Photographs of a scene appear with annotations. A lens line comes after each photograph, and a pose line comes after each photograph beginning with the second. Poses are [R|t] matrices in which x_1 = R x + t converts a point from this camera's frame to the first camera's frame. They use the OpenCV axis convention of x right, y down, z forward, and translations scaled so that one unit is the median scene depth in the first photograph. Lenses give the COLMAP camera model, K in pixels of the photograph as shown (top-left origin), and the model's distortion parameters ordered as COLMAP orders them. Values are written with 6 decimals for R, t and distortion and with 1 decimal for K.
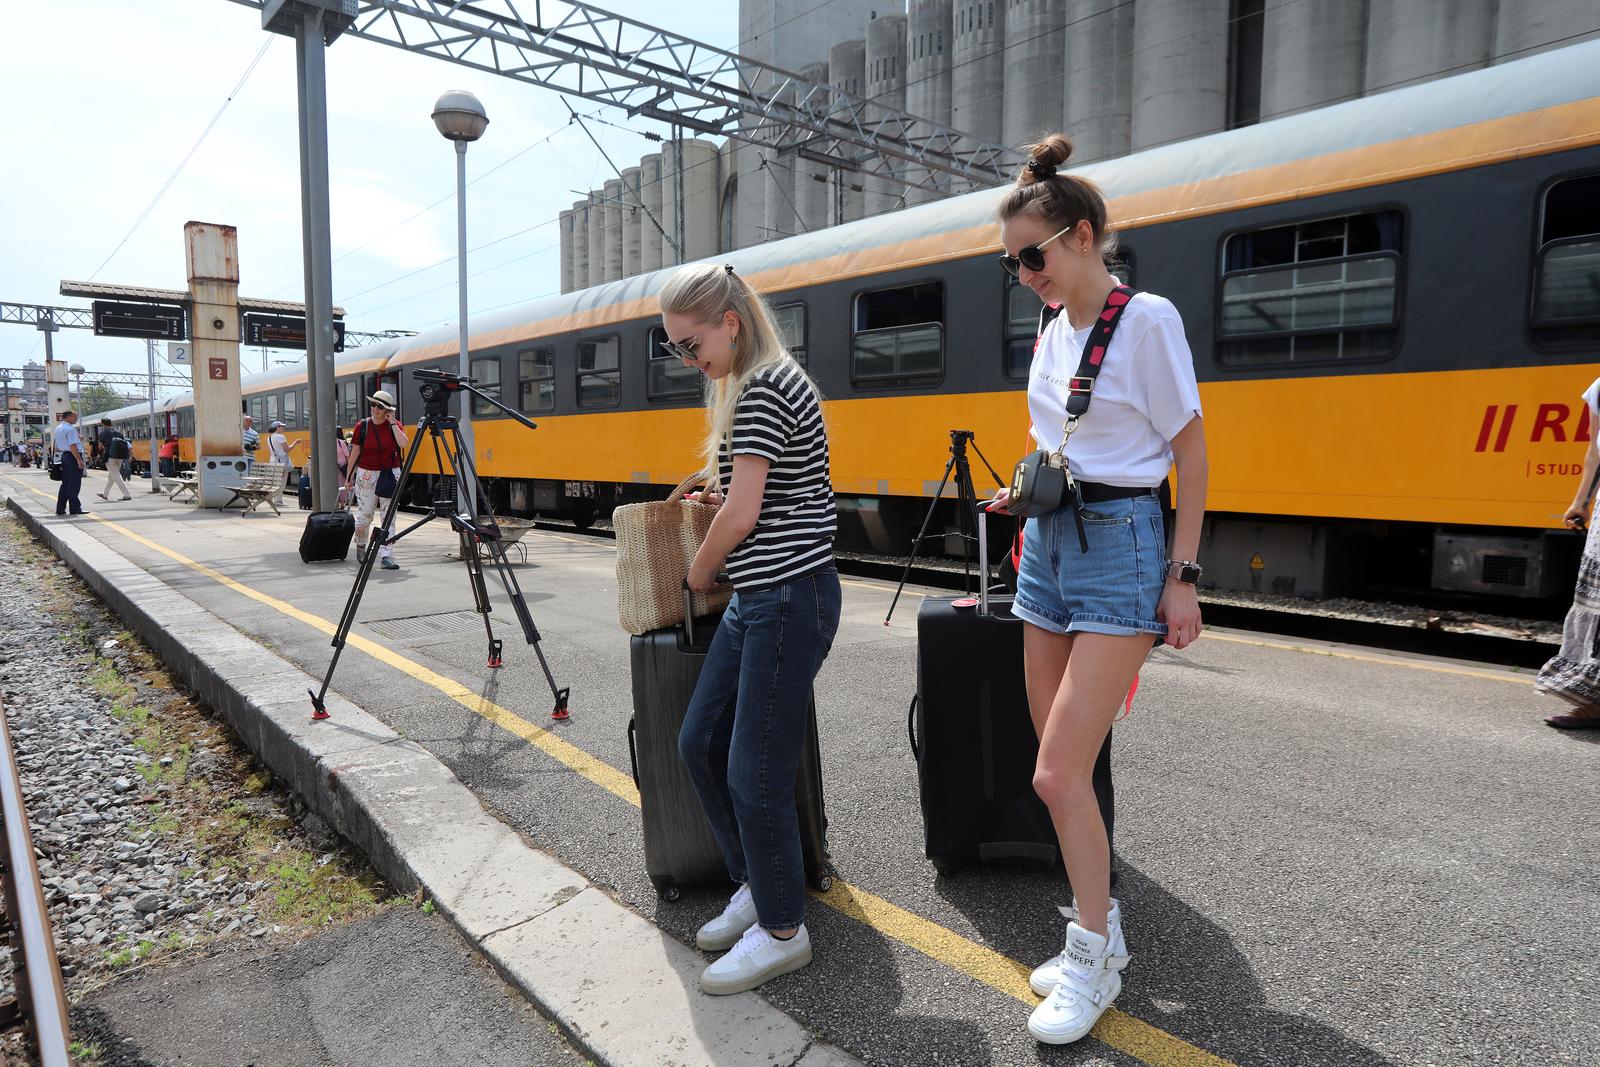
lens RADIAL K [[996.3, 0, 810.0], [0, 996.3, 552.4], [0, 0, 1]] dist [-0.057566, 0.049530]
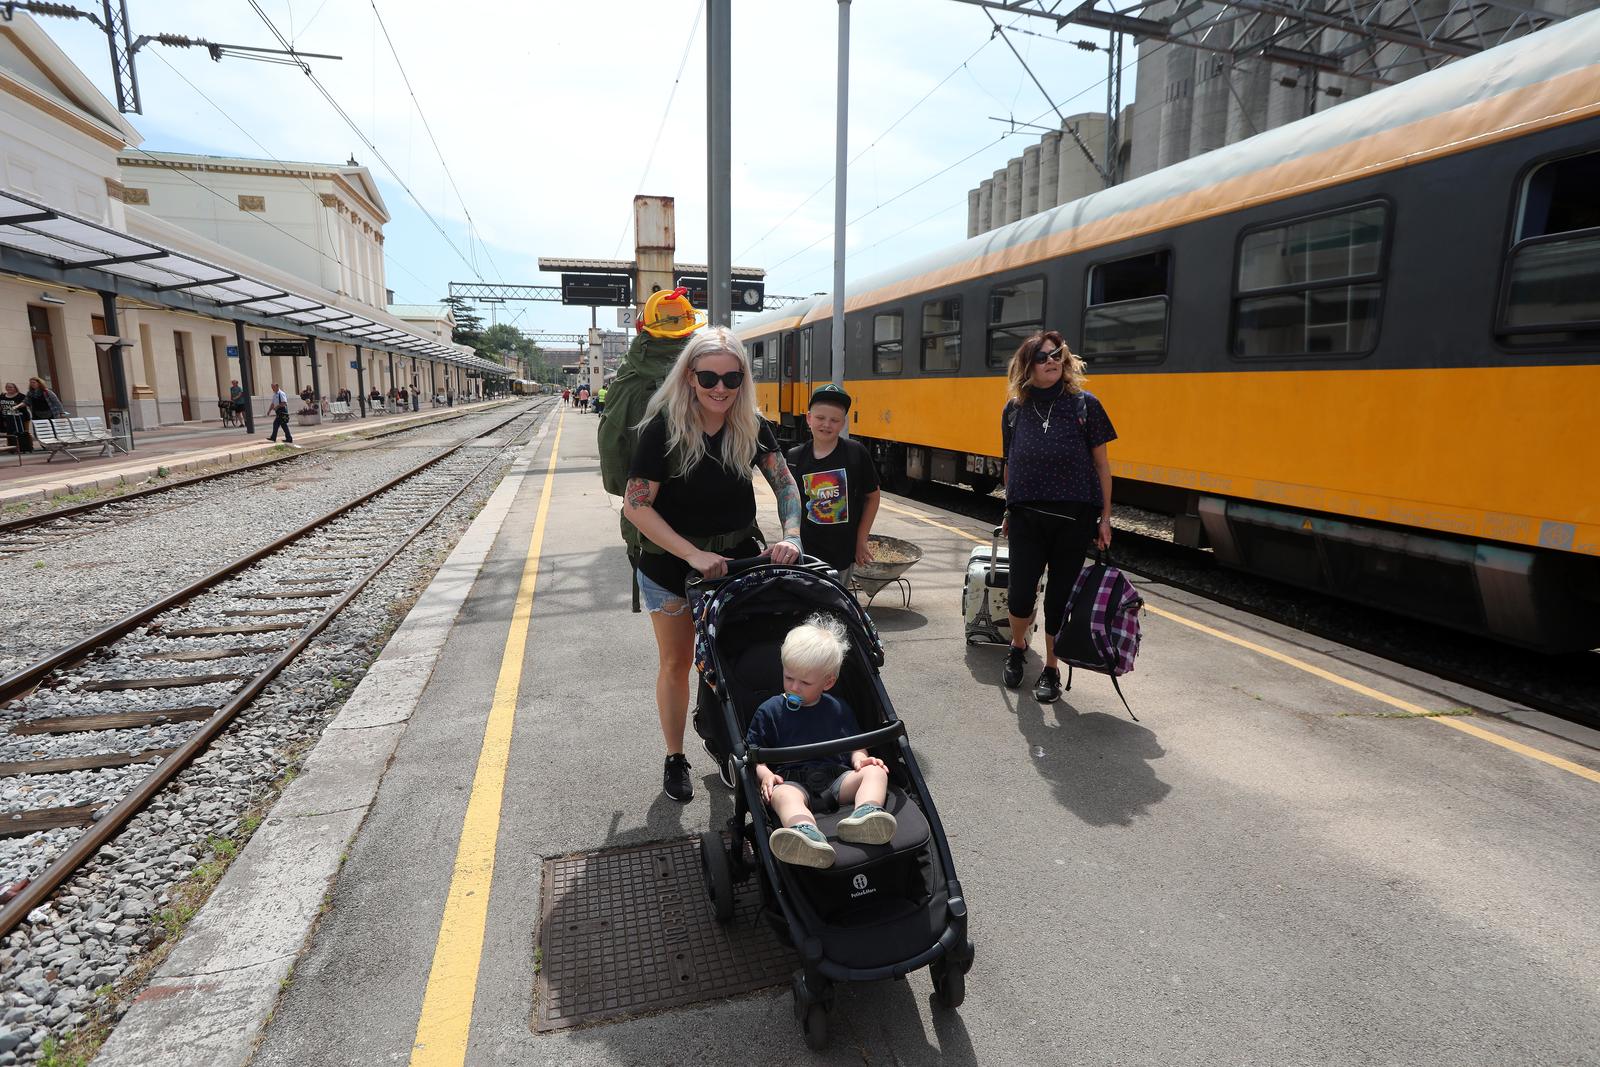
lens RADIAL K [[800.0, 0, 816.7], [0, 800.0, 542.9], [0, 0, 1]] dist [-0.076984, 0.036369]
pose [[0.913379, 0.079185, -0.399336, -0.067755], [-0.044452, 0.994435, 0.095516, -0.045268], [0.404677, -0.069491, 0.911816, 0.252586]]
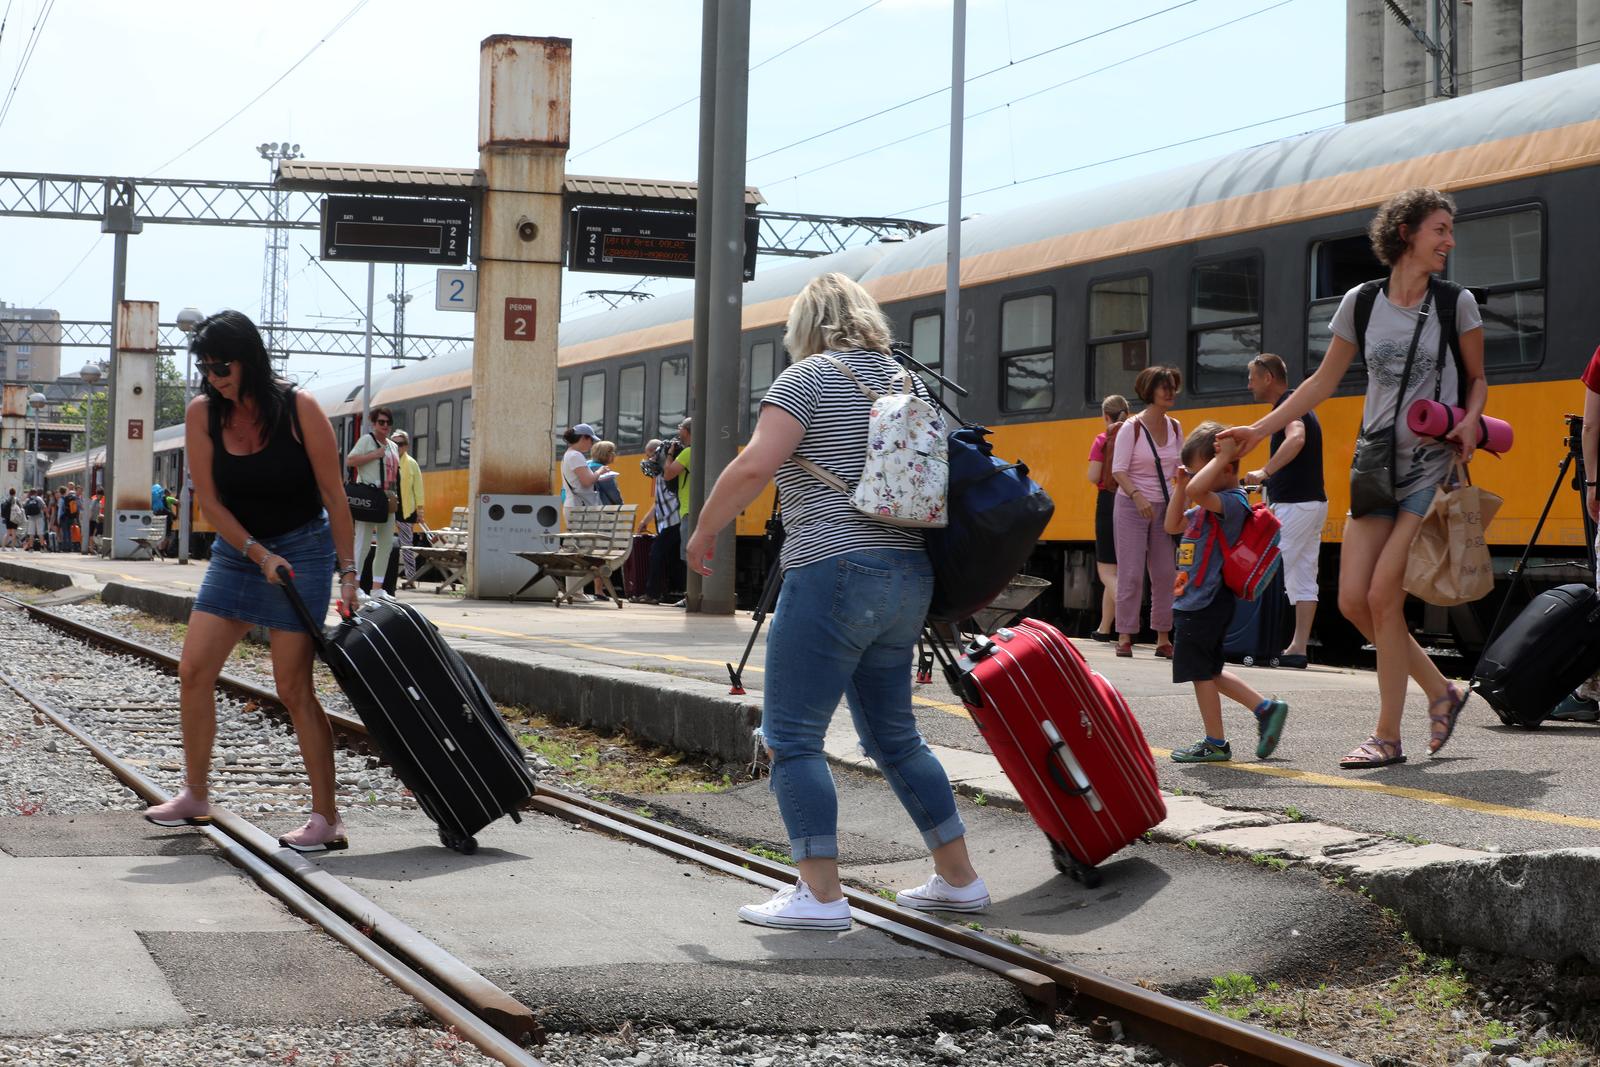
lens RADIAL K [[3308.6, 0, 794.7], [0, 3308.6, 575.4], [0, 0, 1]] dist [-0.303449, -0.124754]
pose [[0.915504, 0.018710, -0.401874, 0.199310], [-0.057550, 0.994735, -0.084793, 0.076413], [0.398172, 0.100756, 0.911761, -0.459313]]
